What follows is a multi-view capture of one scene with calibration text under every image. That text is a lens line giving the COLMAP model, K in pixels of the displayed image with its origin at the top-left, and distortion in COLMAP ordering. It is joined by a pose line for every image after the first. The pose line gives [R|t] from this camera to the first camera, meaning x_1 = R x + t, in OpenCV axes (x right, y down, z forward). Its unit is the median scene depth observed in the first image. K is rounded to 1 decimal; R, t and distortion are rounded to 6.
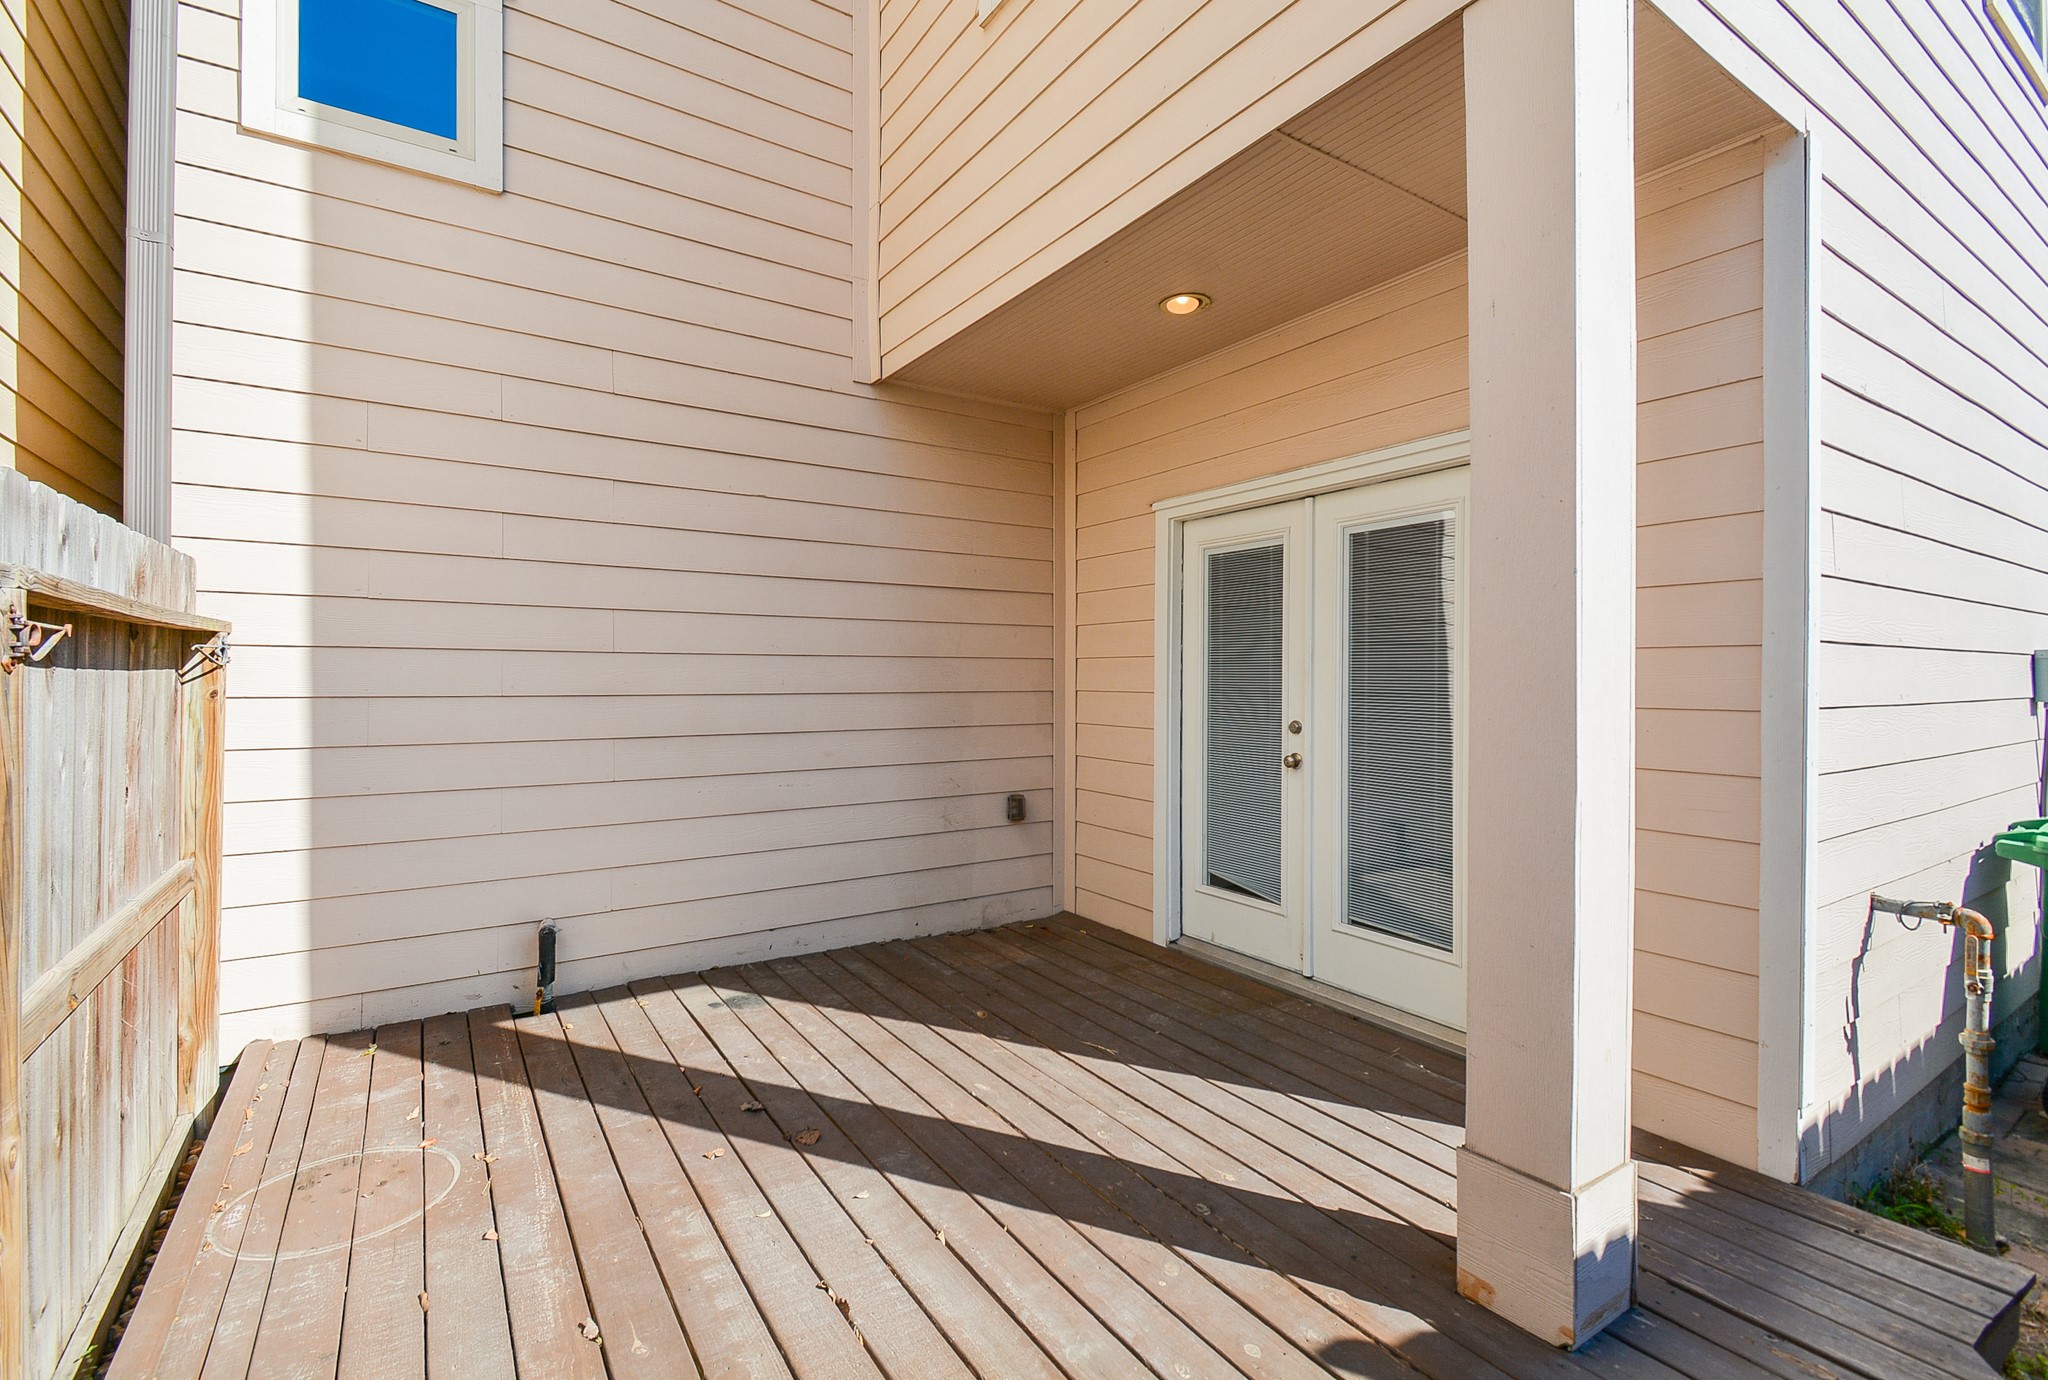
lens RADIAL K [[907.6, 0, 1025.1], [0, 907.6, 674.8], [0, 0, 1]] dist [0.004505, -0.005638]
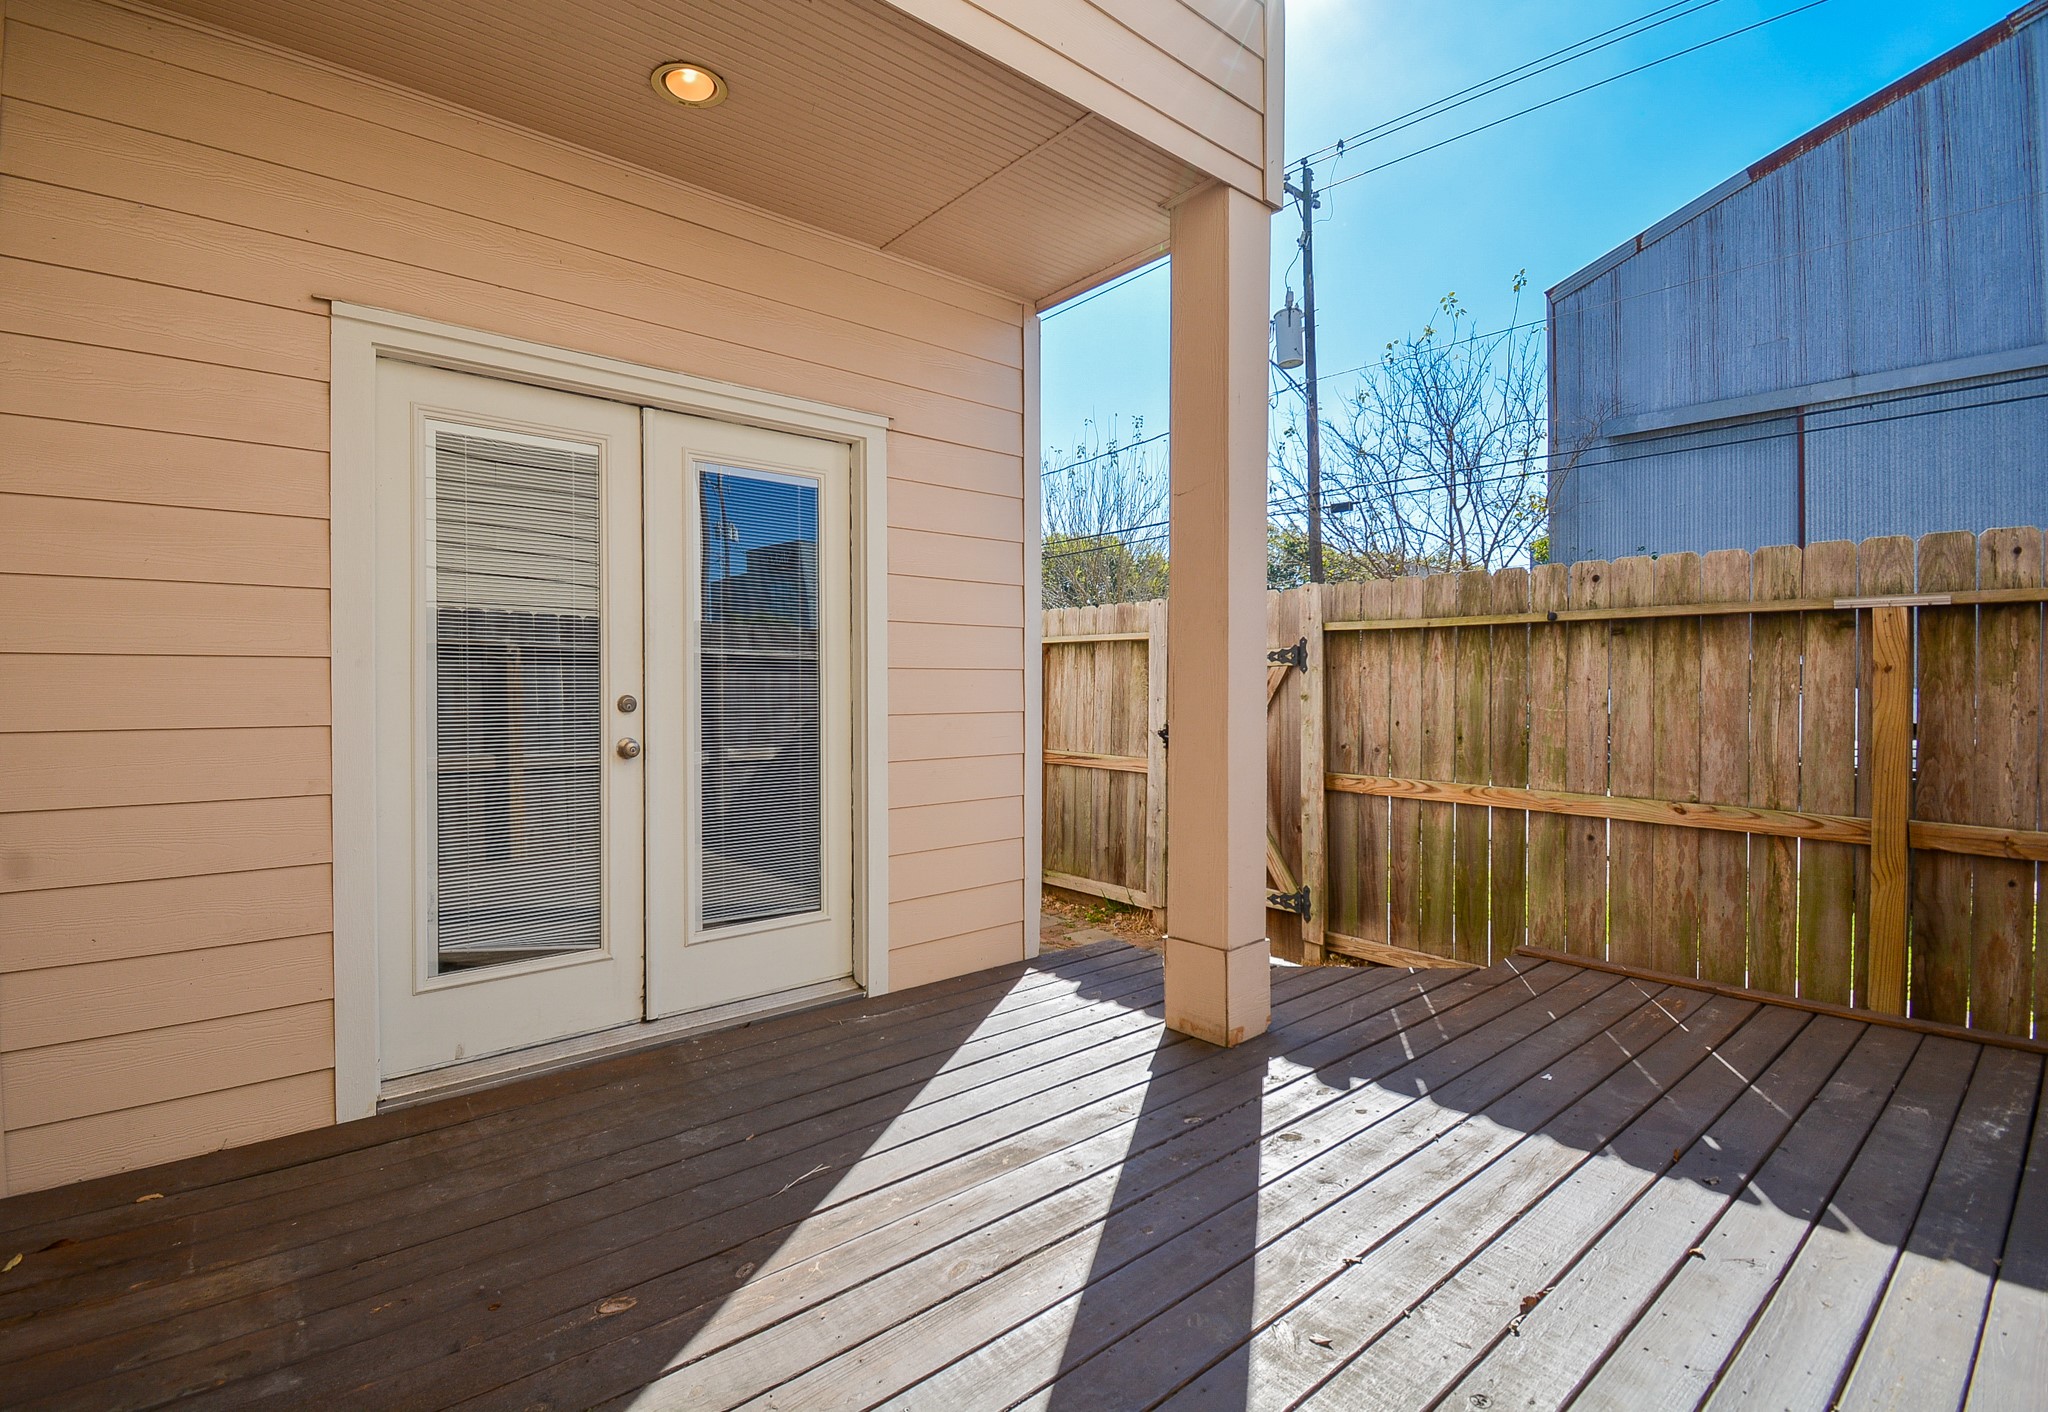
lens RADIAL K [[939.7, 0, 960.5], [0, 939.7, 701.6], [0, 0, 1]] dist [-0.012302, -0.005836]
pose [[-0.090732, -0.021586, 0.995641, -0.537964], [-0.001221, 0.999767, 0.021564, 0.040172], [-0.995875, 0.000741, -0.090737, 0.840951]]
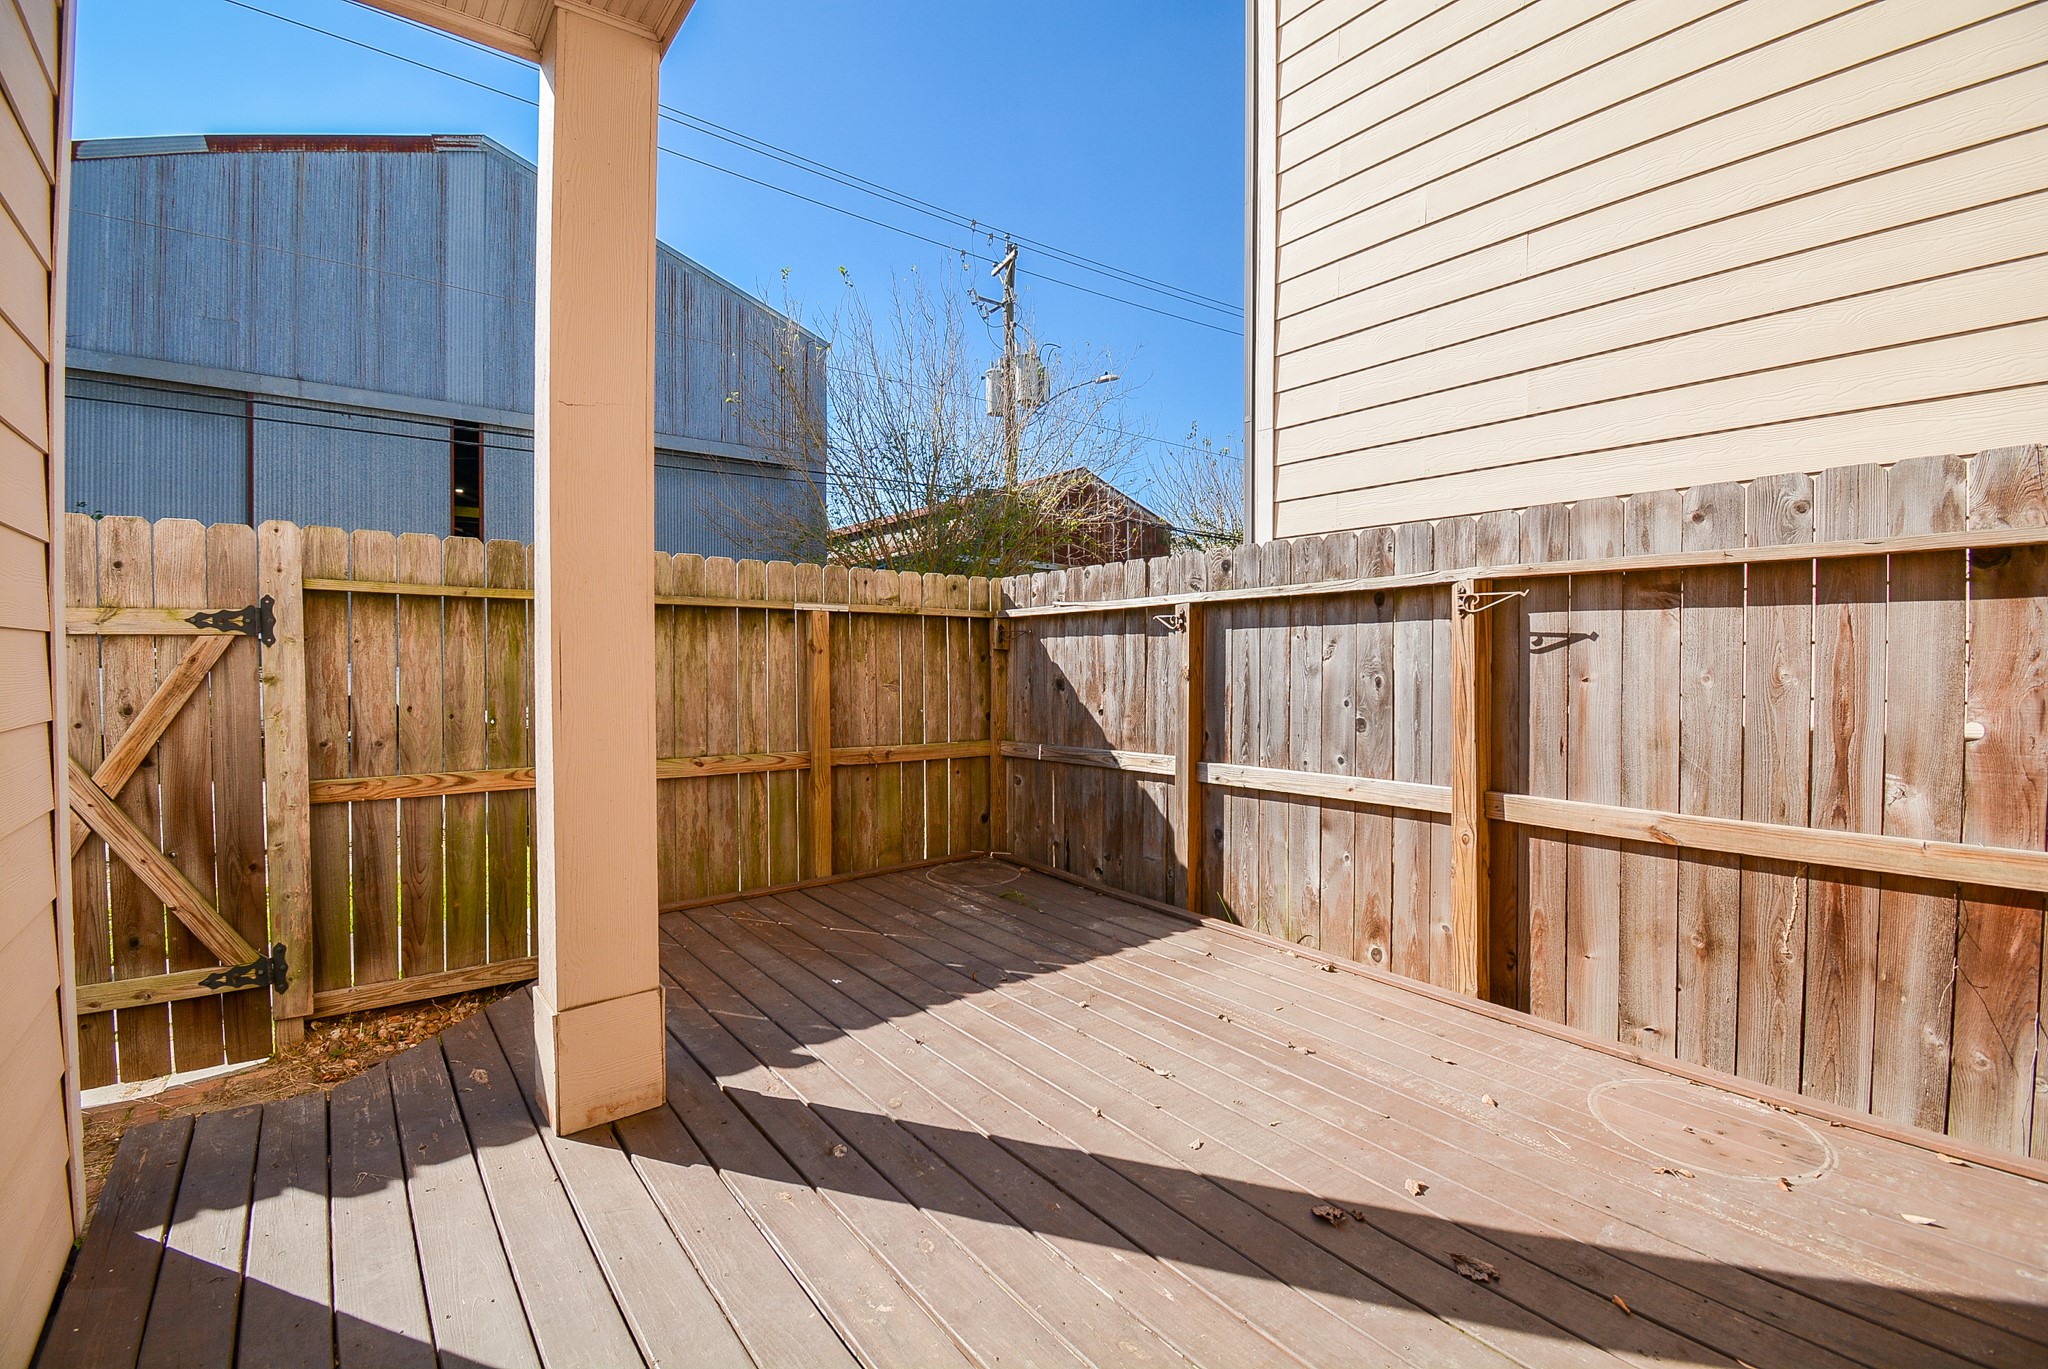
lens RADIAL K [[907.6, 0, 1020.5], [0, 907.6, 675.2], [0, 0, 1]] dist [0.004505, -0.005638]
pose [[-0.996649, -0.000989, -0.081786, 0.050499], [-0.002202, 0.999889, 0.014750, 0.041984], [0.081763, 0.014881, -0.996541, 1.203432]]
